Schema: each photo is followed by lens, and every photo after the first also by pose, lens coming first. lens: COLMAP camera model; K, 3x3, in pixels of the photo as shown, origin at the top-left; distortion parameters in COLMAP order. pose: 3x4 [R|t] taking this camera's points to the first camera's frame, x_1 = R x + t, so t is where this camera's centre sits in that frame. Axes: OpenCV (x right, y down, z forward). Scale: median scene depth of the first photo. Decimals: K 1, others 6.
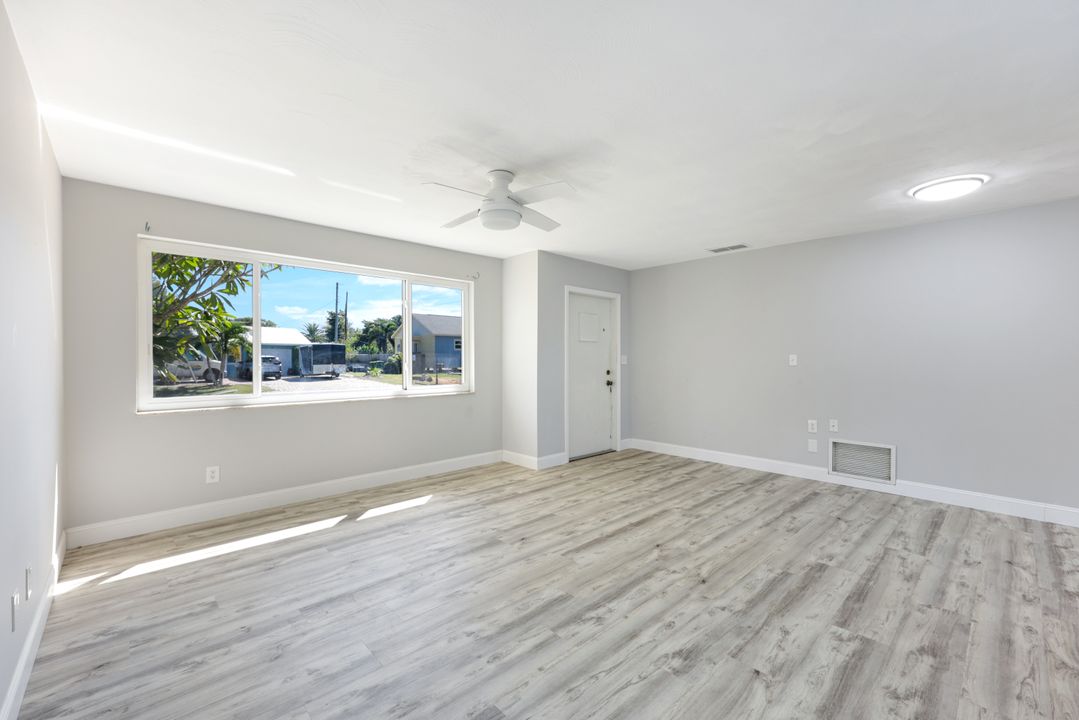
lens RADIAL K [[444.9, 0, 536.5], [0, 444.9, 361.4], [0, 0, 1]] dist [0.000491, 0.000090]
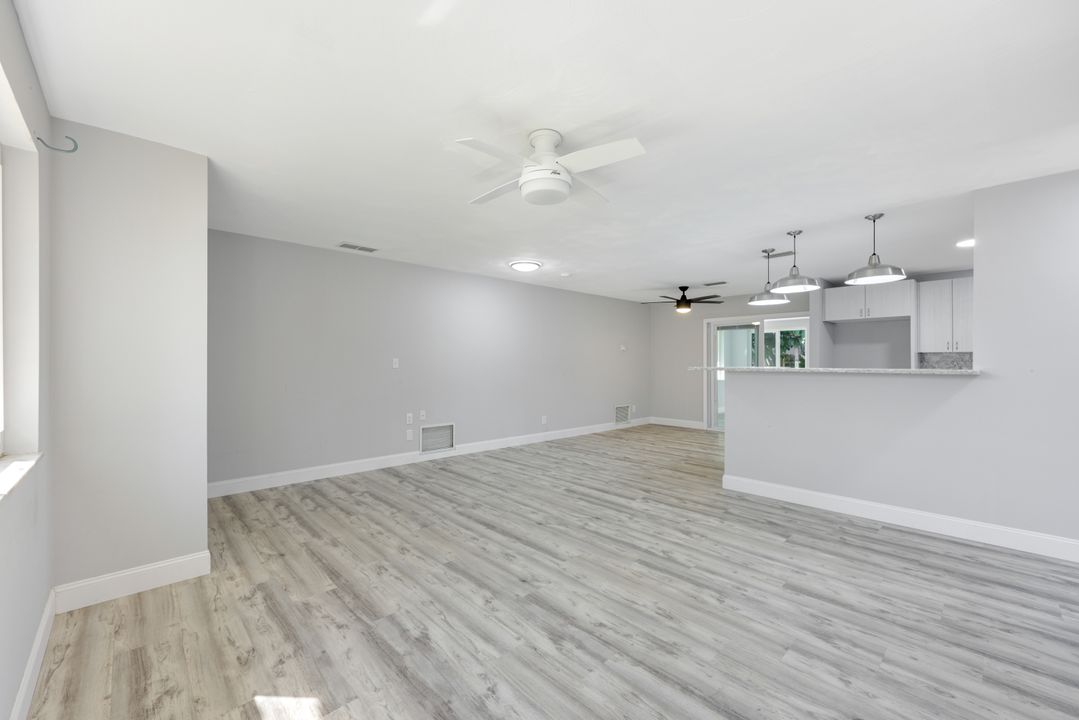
lens RADIAL K [[435.1, 0, 534.6], [0, 435.1, 361.0], [0, 0, 1]] dist [0.000330, 0.000124]
pose [[-0.001270, 0.003445, 0.999993, -0.873891], [0.005898, 0.999977, -0.003438, -0.014748], [-0.999982, 0.005893, -0.001290, 0.998784]]
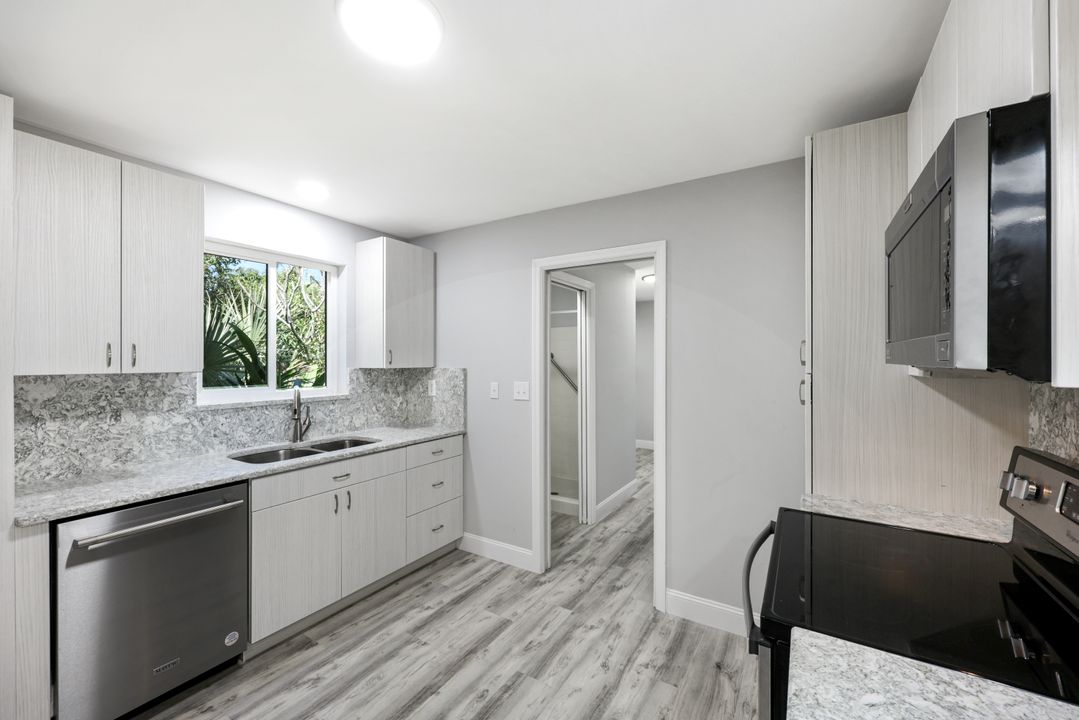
lens RADIAL K [[430.5, 0, 535.8], [0, 430.5, 360.9], [0, 0, 1]] dist [0.000155, 0.000032]
pose [[-0.966023, -0.003110, -0.258439, 0.565475], [-0.005707, 0.999940, 0.009298, -0.076535], [0.258395, 0.010457, -0.965983, -0.032216]]
